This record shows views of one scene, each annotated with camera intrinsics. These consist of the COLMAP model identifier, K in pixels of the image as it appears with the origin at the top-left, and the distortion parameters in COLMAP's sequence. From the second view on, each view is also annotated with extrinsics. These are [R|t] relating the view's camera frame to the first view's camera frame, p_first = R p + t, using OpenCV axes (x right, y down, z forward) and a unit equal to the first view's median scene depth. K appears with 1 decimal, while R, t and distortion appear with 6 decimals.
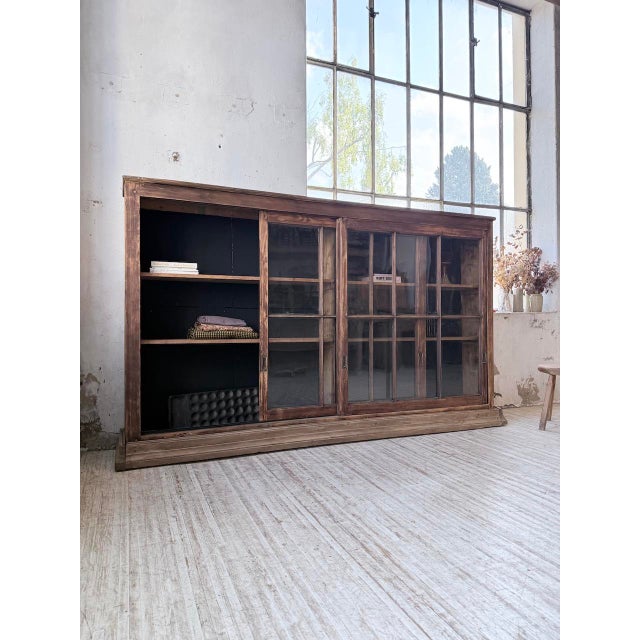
lens RADIAL K [[446.7, 0, 317.7], [0, 446.7, 319.5], [0, 0, 1]] dist [0.044184, -0.062074]
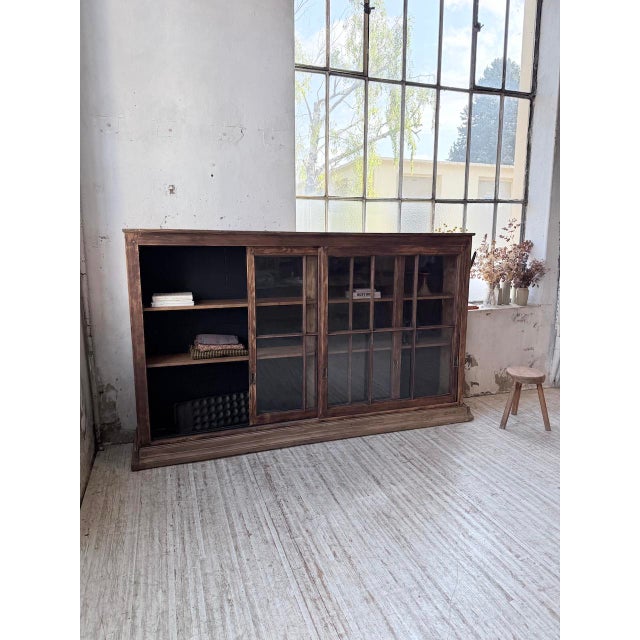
lens RADIAL K [[447.2, 0, 319.1], [0, 447.2, 313.8], [0, 0, 1]] dist [0.048723, -0.066446]
pose [[0.998036, 0.016015, -0.060560, 0.120259], [-0.005833, 0.986324, 0.164717, -0.259880], [0.062370, -0.164040, 0.984480, -0.113301]]
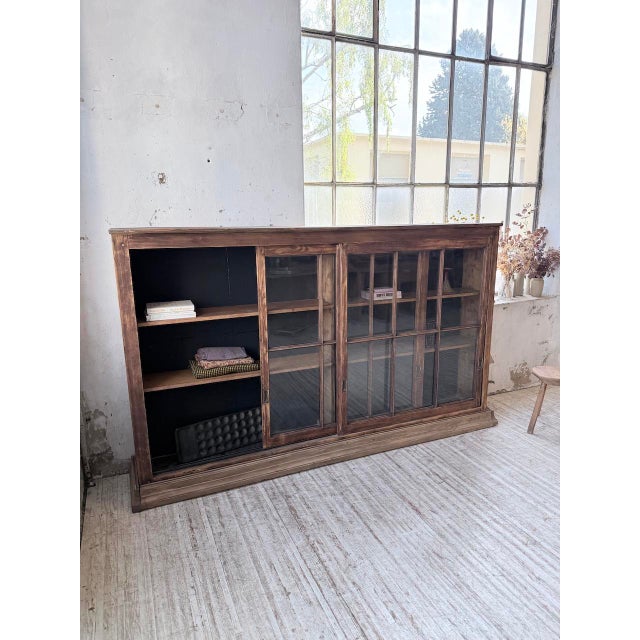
lens RADIAL K [[449.5, 0, 318.6], [0, 449.5, 318.0], [0, 0, 1]] dist [0.029329, -0.035548]
pose [[0.999881, -0.011042, 0.010792, -0.008191], [0.008406, 0.975591, 0.219437, -0.299504], [-0.012952, -0.219320, 0.975567, 0.033615]]
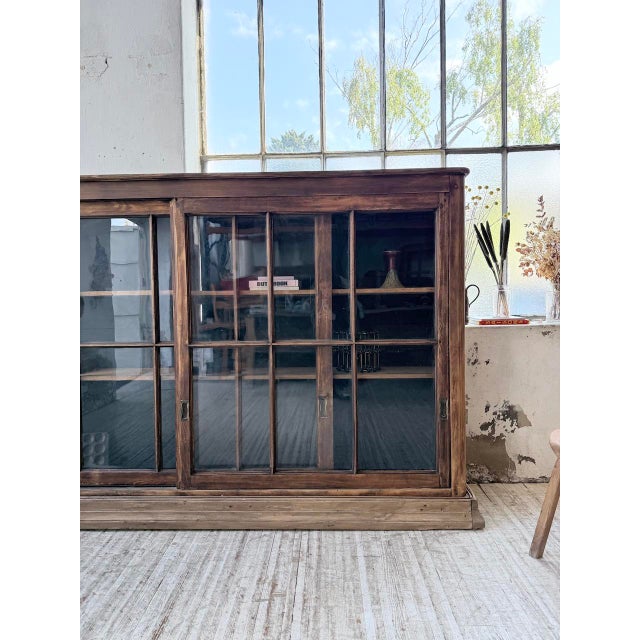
lens RADIAL K [[453.2, 0, 318.8], [0, 453.2, 318.6], [0, 0, 1]] dist [-0.001280, -0.003566]
pose [[0.916292, 0.003696, -0.400494, 0.557641], [0.015717, 0.998855, 0.045178, -0.080294], [0.400202, -0.047691, 0.915185, 0.479325]]
